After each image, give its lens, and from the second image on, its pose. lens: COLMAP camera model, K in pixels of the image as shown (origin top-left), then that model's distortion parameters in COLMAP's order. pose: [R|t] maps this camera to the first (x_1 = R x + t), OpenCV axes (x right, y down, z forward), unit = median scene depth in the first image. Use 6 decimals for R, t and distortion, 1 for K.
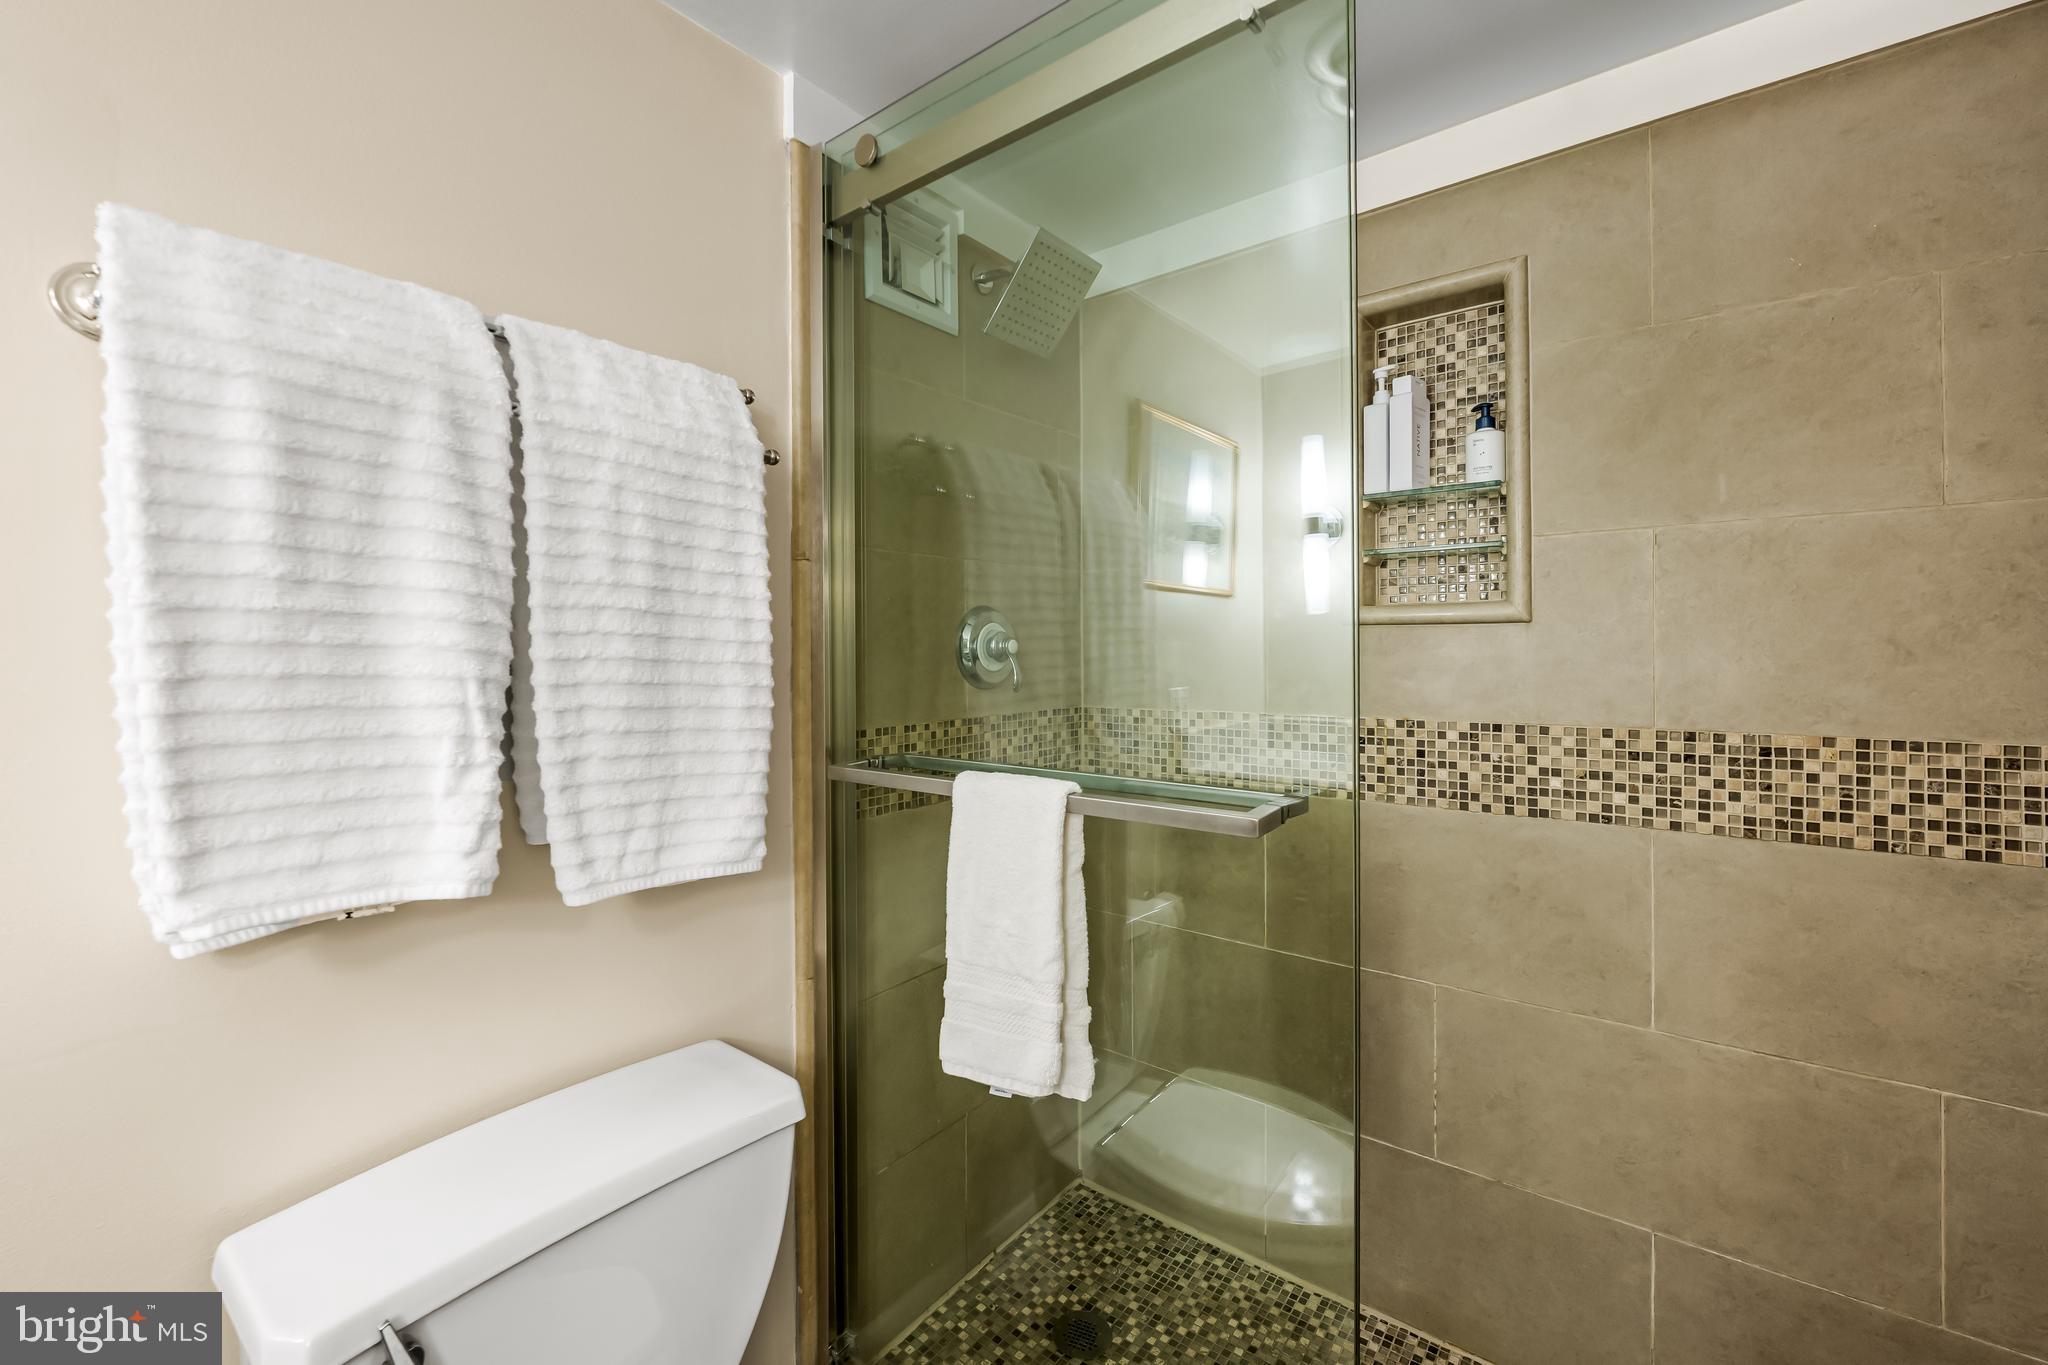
lens RADIAL K [[841.7, 0, 1024.9], [0, 841.7, 648.5], [0, 0, 1]] dist [-0.006885, 0.000242]
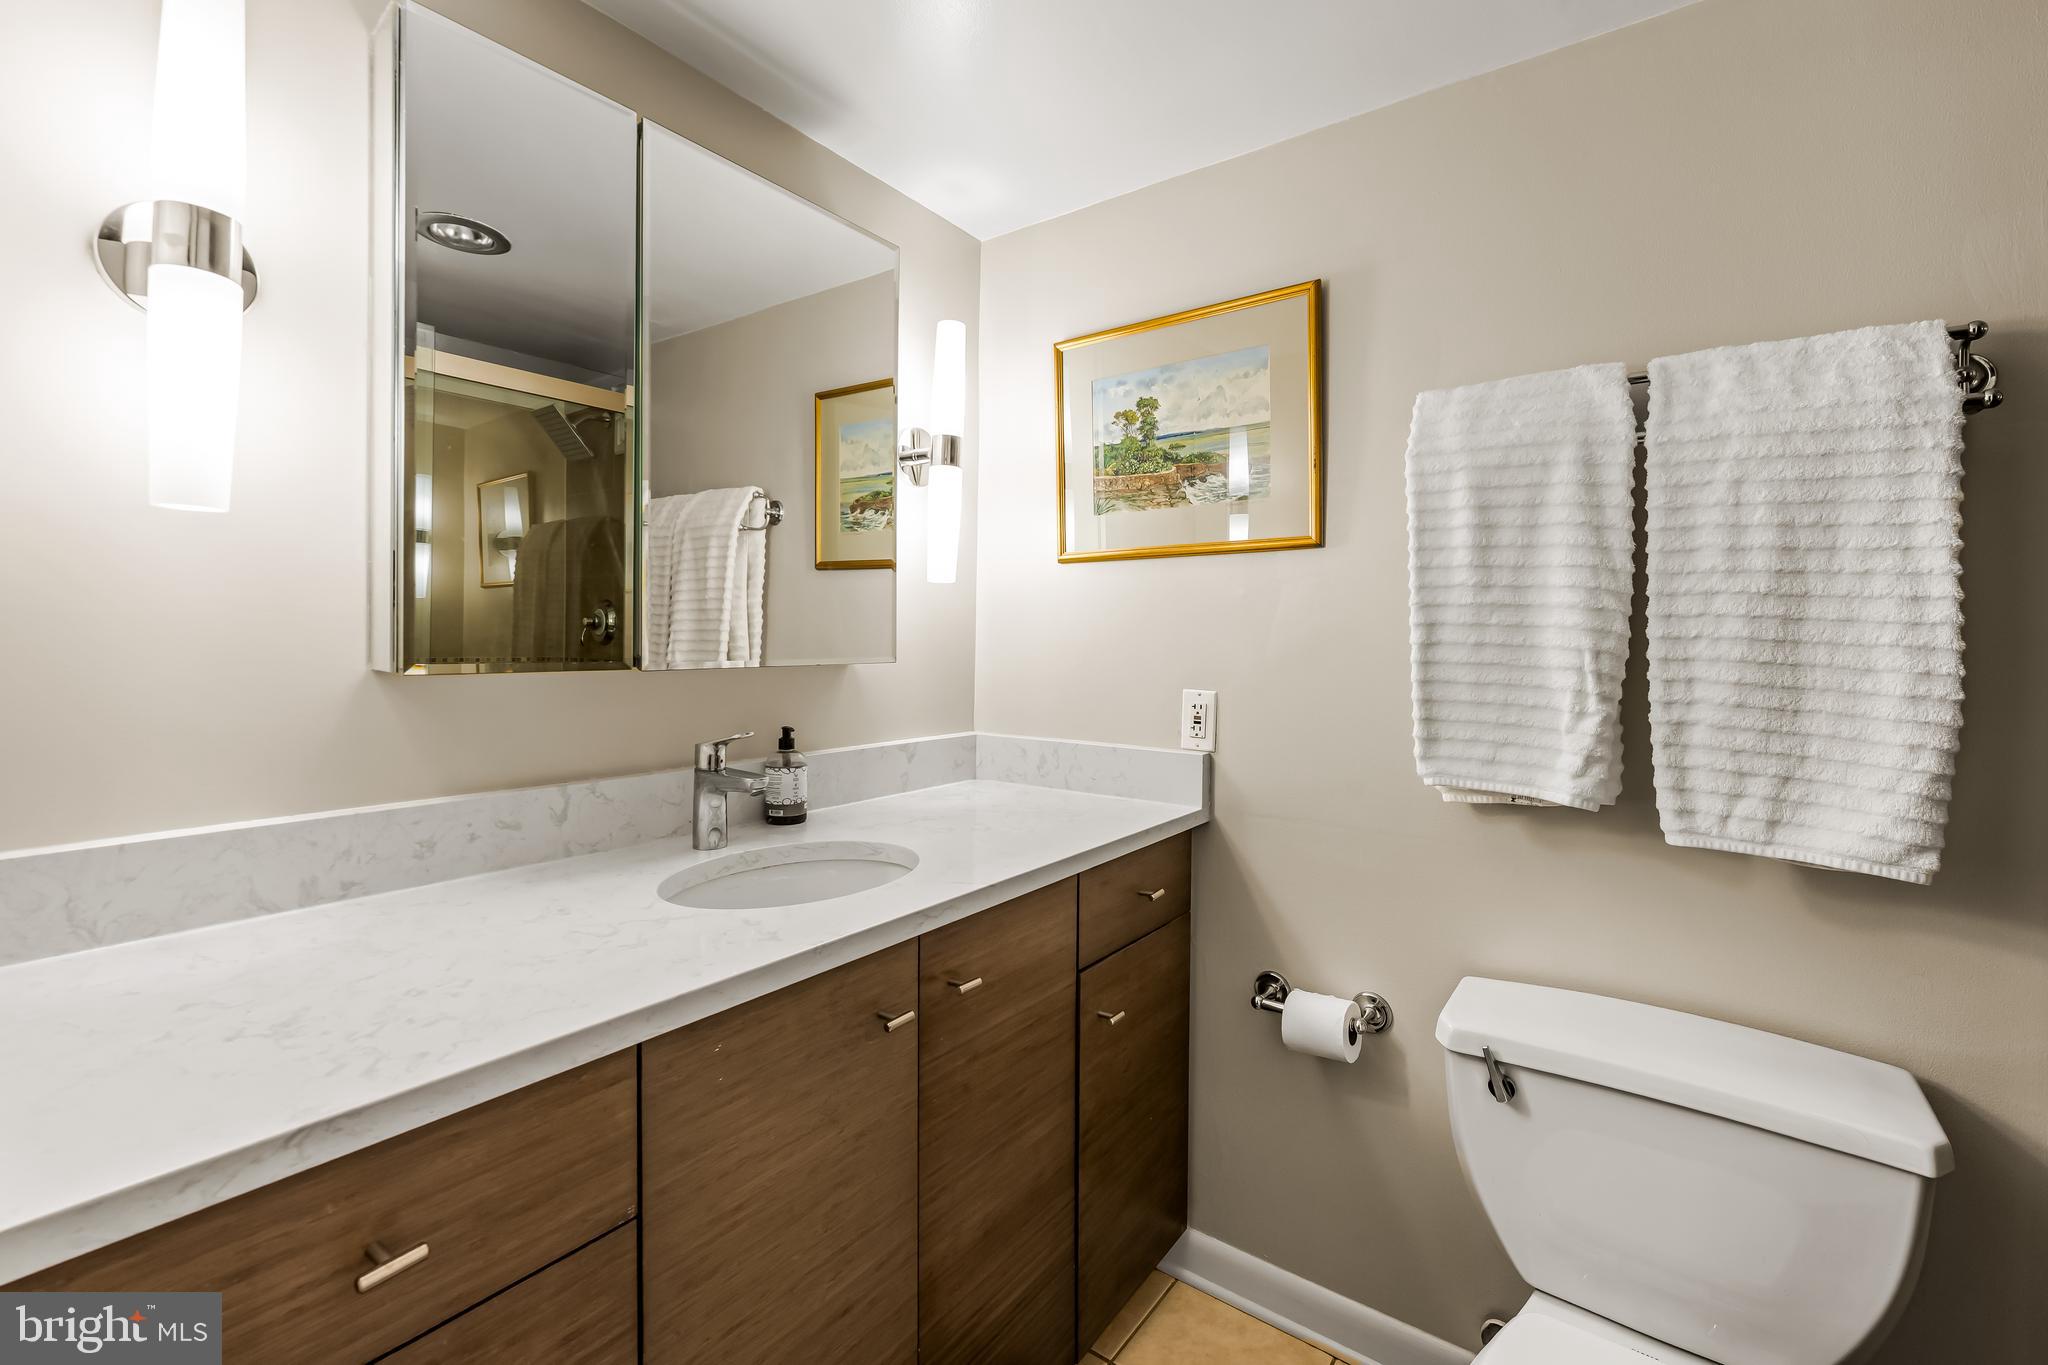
lens RADIAL K [[841.7, 0, 1024.9], [0, 841.7, 648.5], [0, 0, 1]] dist [-0.006885, 0.000242]
pose [[0.015907, 0.022374, -0.999623, 0.635425], [-0.012307, 0.999678, 0.022179, 0.013323], [0.999798, 0.011950, 0.016177, 0.058981]]
